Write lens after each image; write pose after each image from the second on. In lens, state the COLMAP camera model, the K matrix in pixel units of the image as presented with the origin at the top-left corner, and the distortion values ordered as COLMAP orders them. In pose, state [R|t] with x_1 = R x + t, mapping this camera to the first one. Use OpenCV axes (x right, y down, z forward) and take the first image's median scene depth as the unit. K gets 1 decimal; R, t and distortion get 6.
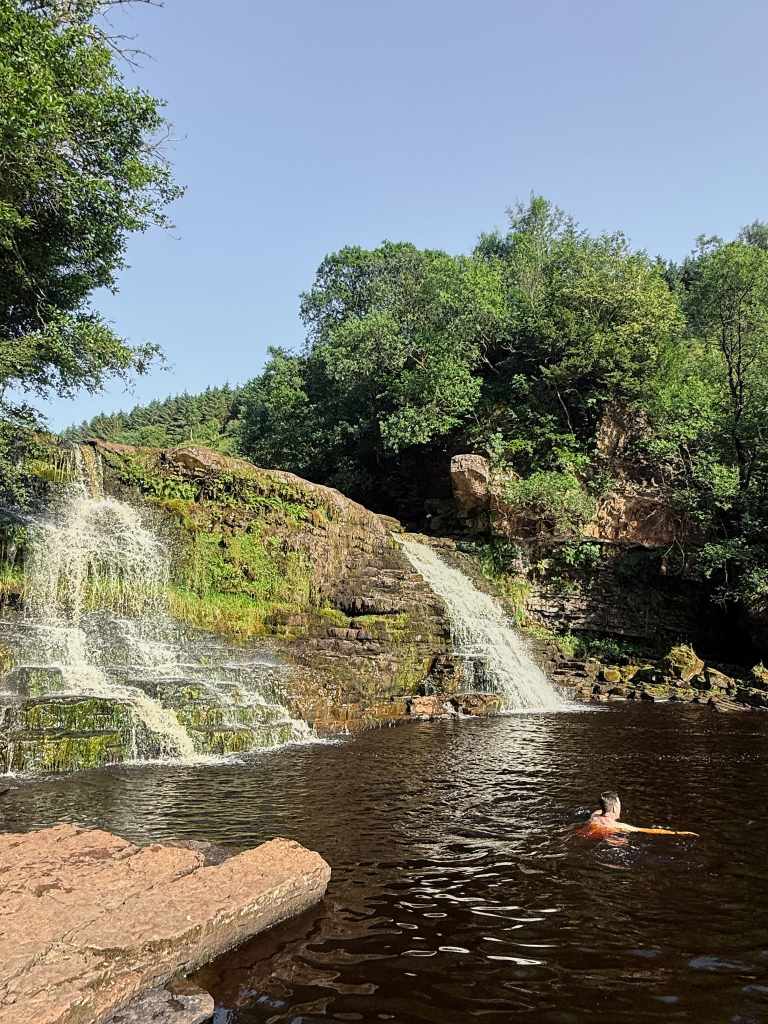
lens RADIAL K [[658.4, 0, 384.9], [0, 658.4, 516.8], [0, 0, 1]] dist [0.006899, 0.000742]
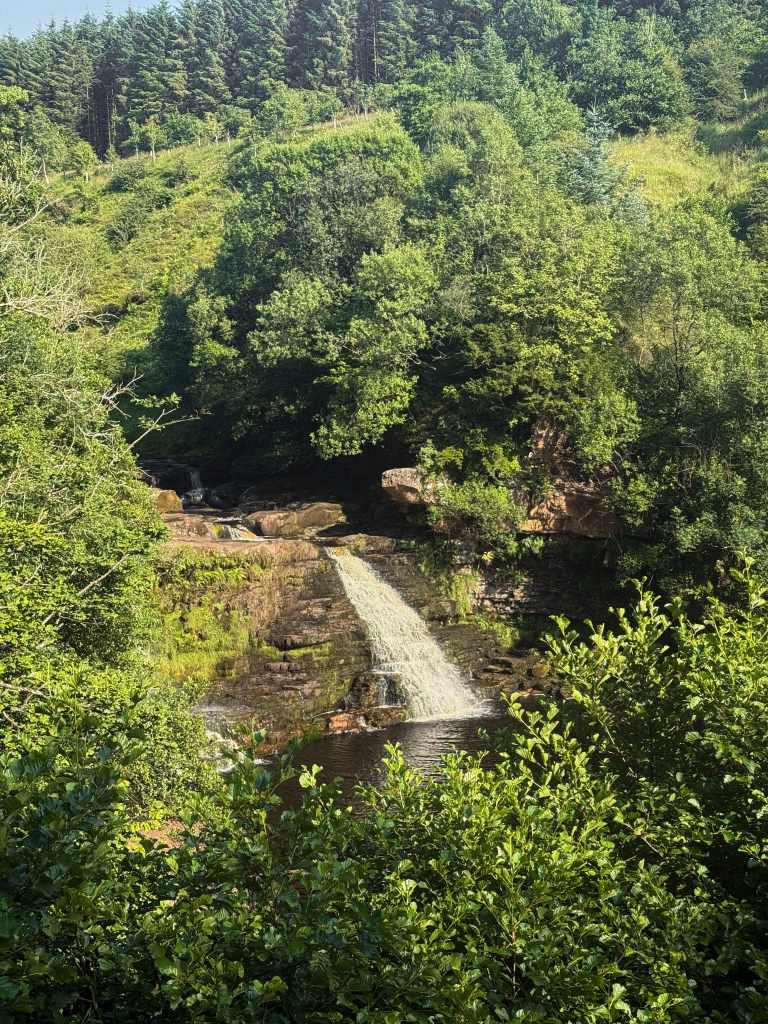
lens RADIAL K [[1426.1, 0, 385.4], [0, 1426.1, 512.2], [0, 0, 1]] dist [0.126554, 0.000000]
pose [[0.999080, -0.023360, -0.035972, 0.235690], [0.031372, 0.969897, 0.241486, -0.723598], [0.029248, -0.242392, 0.969737, -1.494127]]
